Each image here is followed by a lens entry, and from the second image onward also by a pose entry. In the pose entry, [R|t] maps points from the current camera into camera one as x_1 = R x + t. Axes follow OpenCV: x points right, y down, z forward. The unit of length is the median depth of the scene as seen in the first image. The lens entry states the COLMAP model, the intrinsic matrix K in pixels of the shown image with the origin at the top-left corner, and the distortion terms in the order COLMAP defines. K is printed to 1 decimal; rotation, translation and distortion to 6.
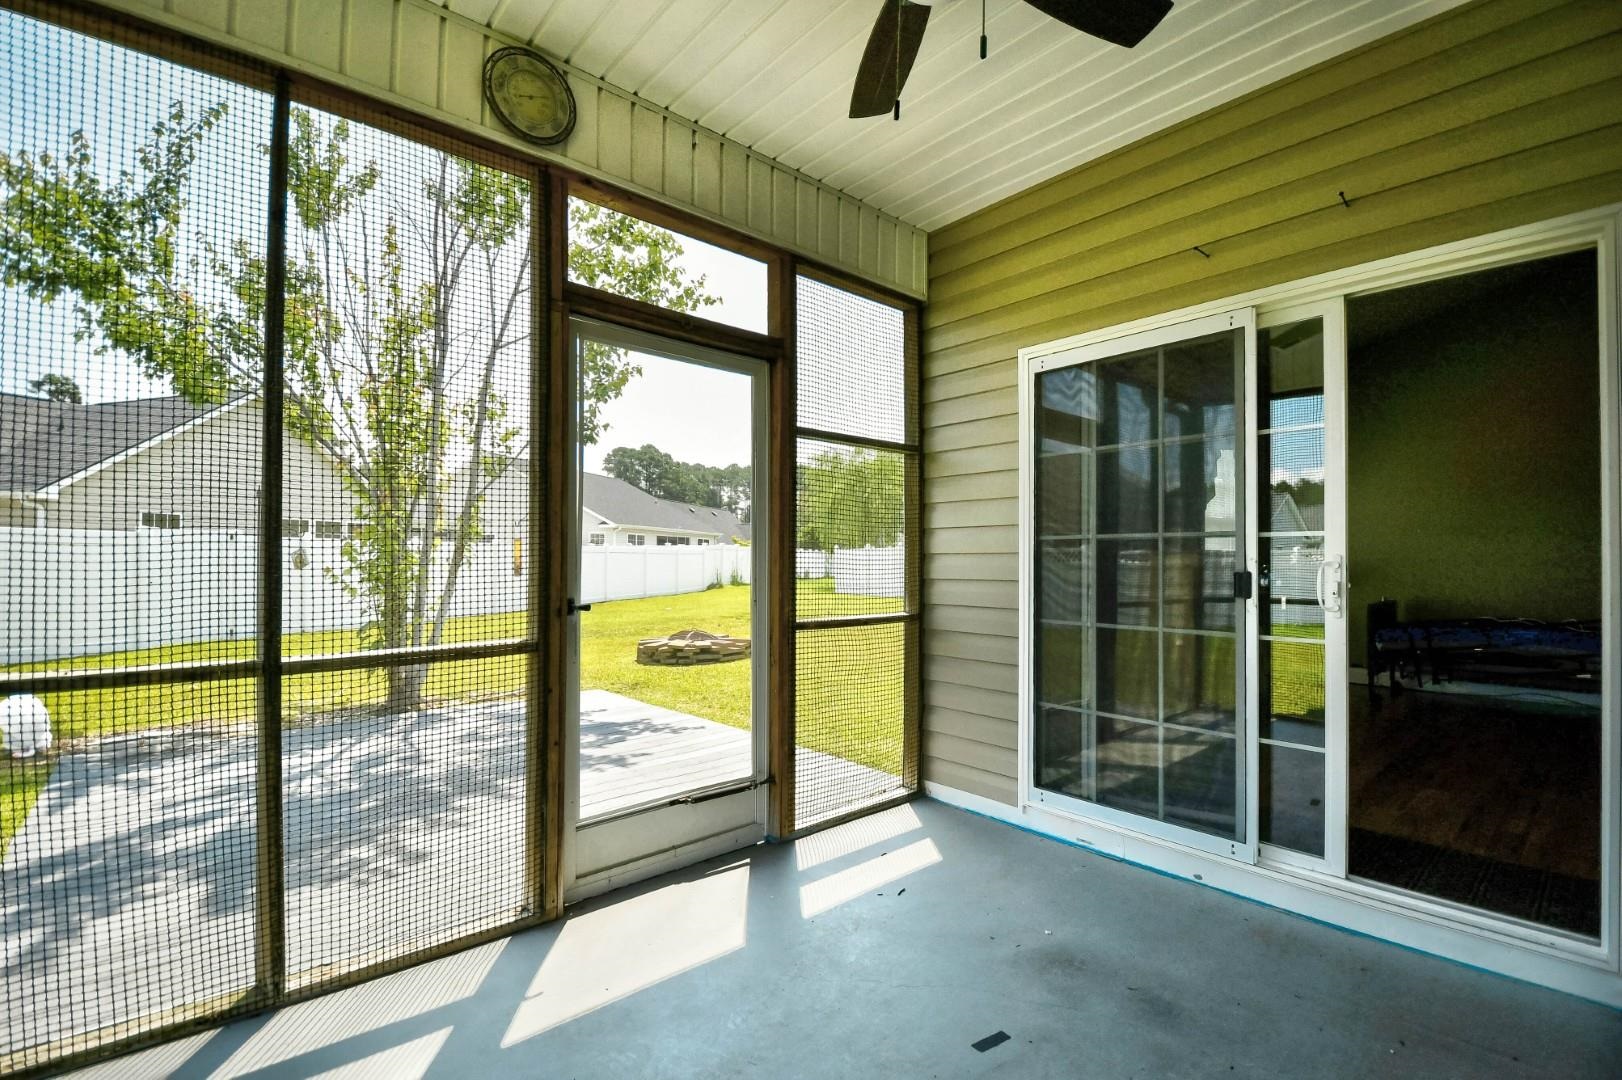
lens RADIAL K [[734.5, 0, 815.3], [0, 734.5, 554.4], [0, 0, 1]] dist [0.022787, -0.021379]
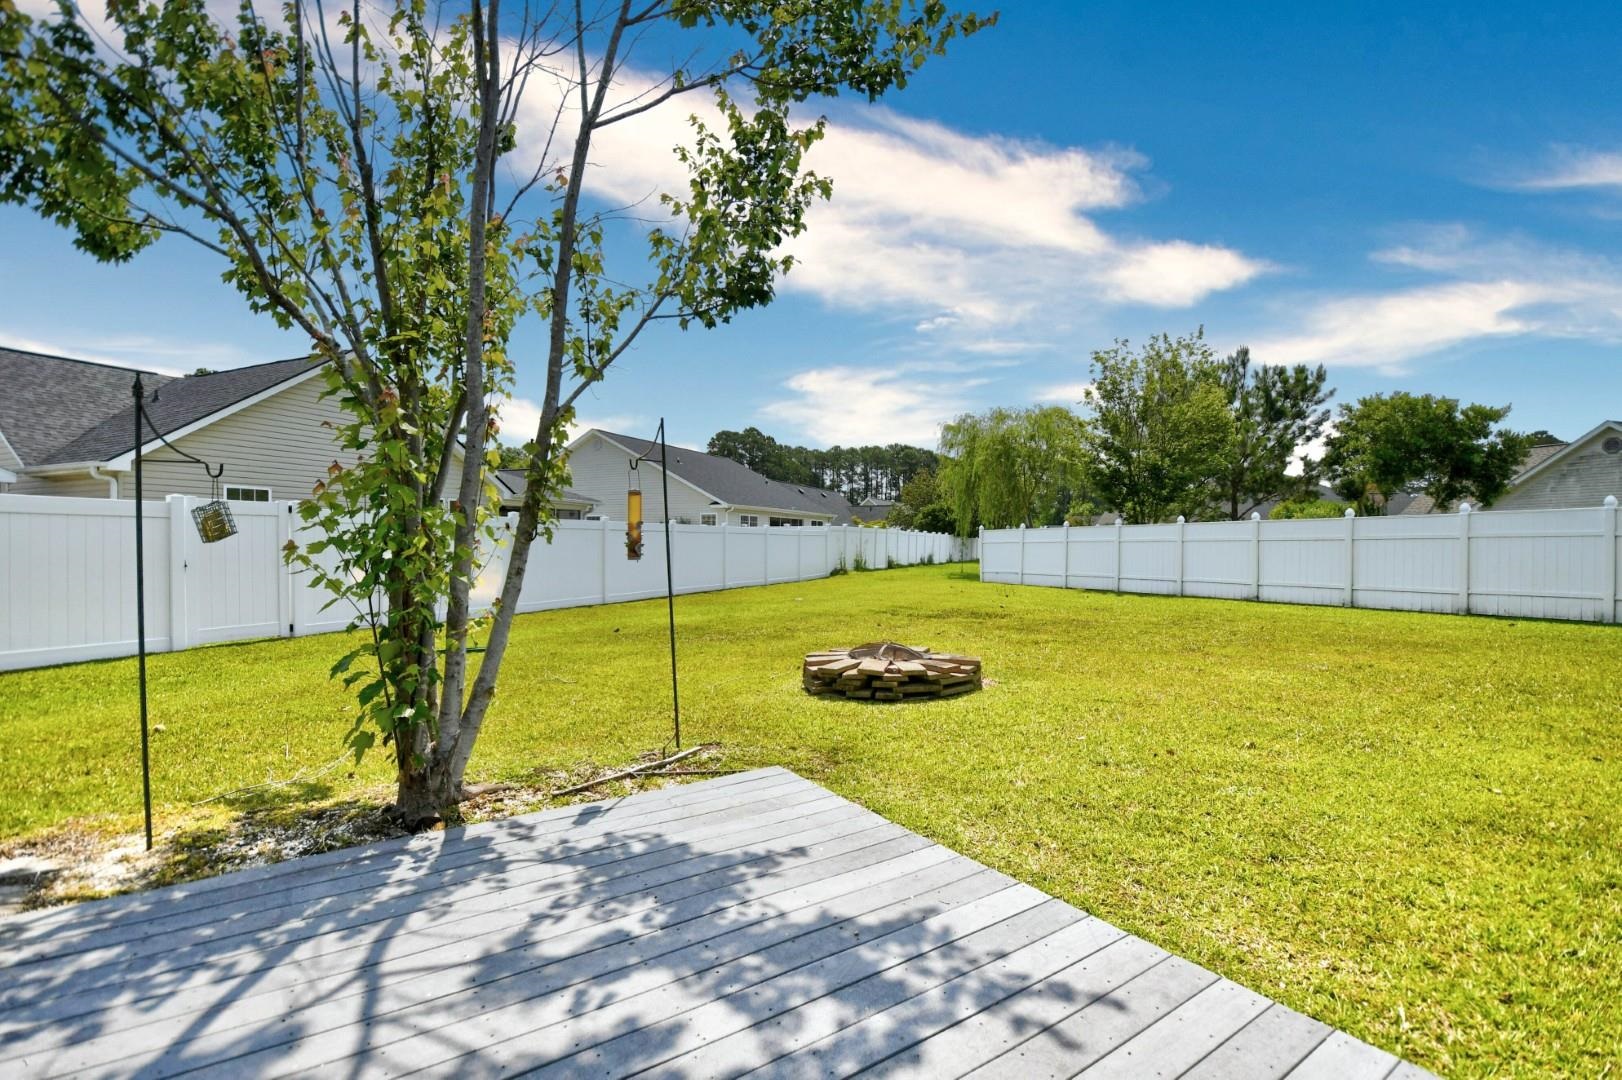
lens RADIAL K [[734.5, 0, 815.3], [0, 734.5, 554.4], [0, 0, 1]] dist [0.022787, -0.021379]
pose [[0.991301, 0.003369, -0.131570, -0.048577], [-0.000651, 0.999786, 0.020689, 0.003840], [0.131612, -0.020423, 0.991091, 0.117498]]
